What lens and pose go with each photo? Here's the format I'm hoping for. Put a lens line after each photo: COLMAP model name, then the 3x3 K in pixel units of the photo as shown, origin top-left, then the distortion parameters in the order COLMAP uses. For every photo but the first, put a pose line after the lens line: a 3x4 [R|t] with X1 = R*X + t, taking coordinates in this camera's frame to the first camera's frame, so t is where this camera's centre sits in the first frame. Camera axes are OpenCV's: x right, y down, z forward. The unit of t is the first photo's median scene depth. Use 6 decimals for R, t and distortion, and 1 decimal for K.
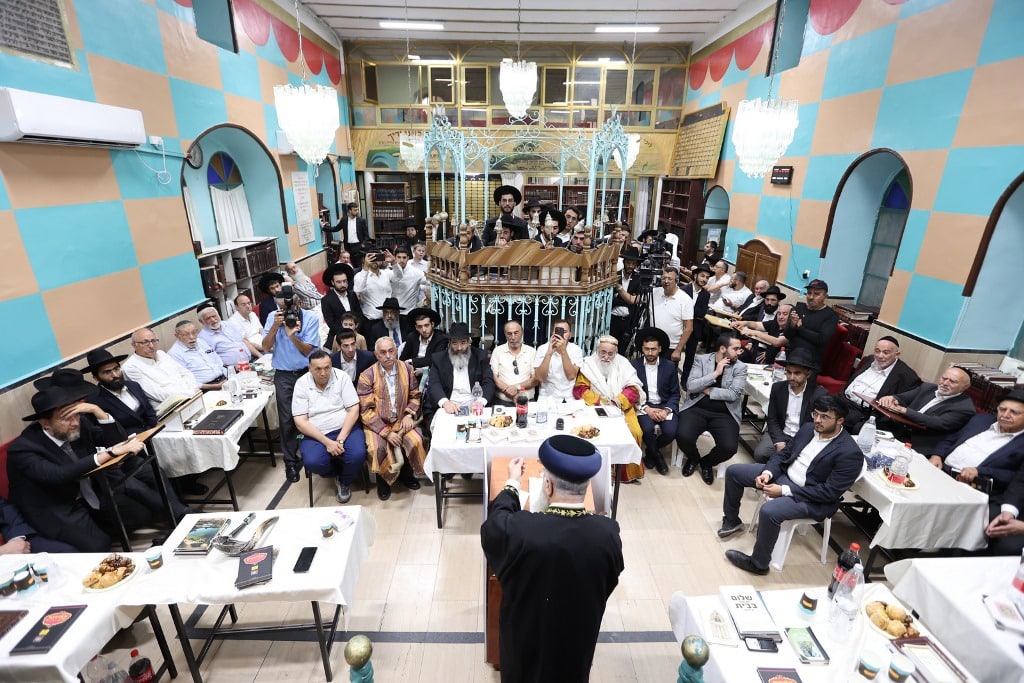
lens RADIAL K [[468.5, 0, 503.1], [0, 468.5, 340.0], [0, 0, 1]] dist [-0.056316, 0.023882]
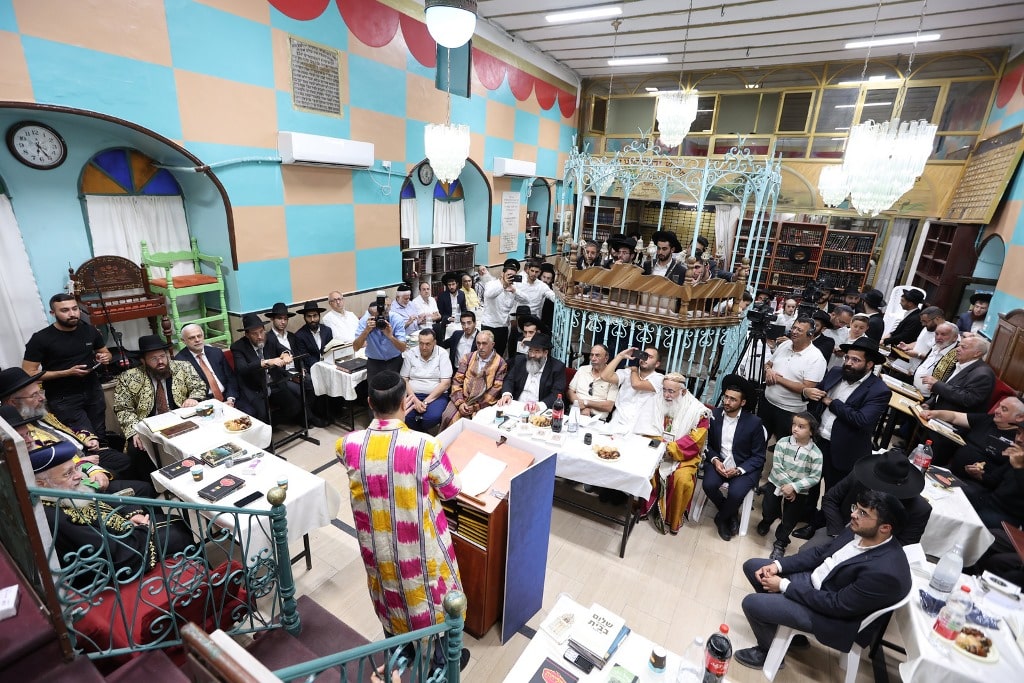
lens RADIAL K [[467.6, 0, 510.9], [0, 467.6, 340.9], [0, 0, 1]] dist [-0.046720, 0.013911]
pose [[0.848358, 0.191314, -0.493647, 0.264231], [-0.216489, 0.976265, 0.006307, -0.001114], [0.483137, 0.101519, 0.869639, 0.006636]]
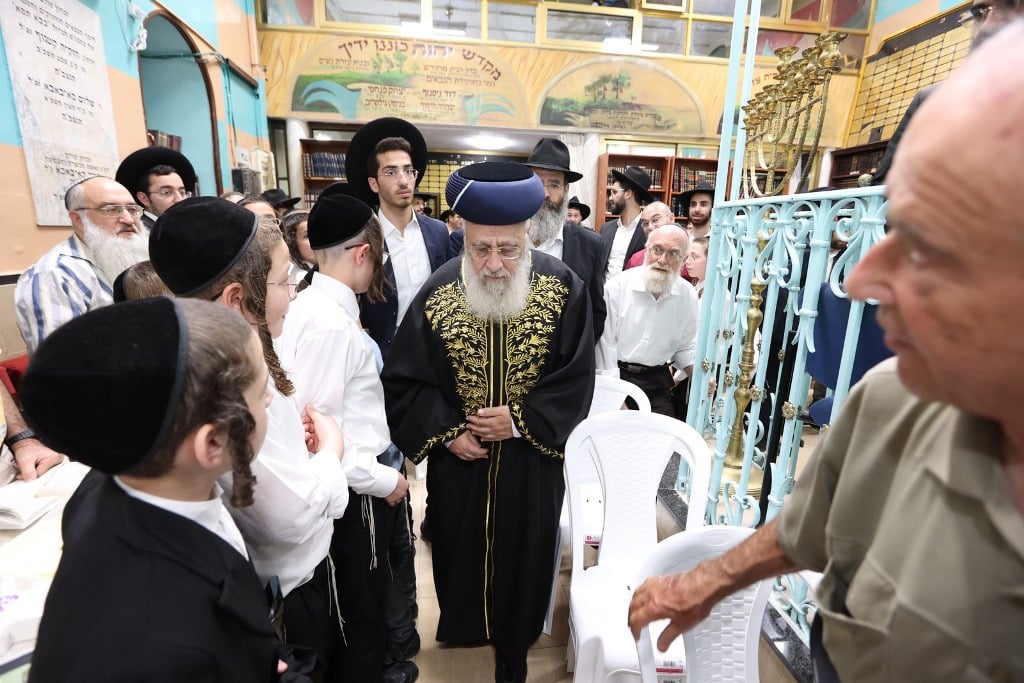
lens RADIAL K [[468.5, 0, 503.1], [0, 468.5, 340.0], [0, 0, 1]] dist [-0.056316, 0.023882]
pose [[0.990483, -0.024310, 0.135472, -0.242461], [0.038575, 0.993861, -0.103694, -0.122972], [-0.132119, 0.107933, 0.985340, 0.863461]]
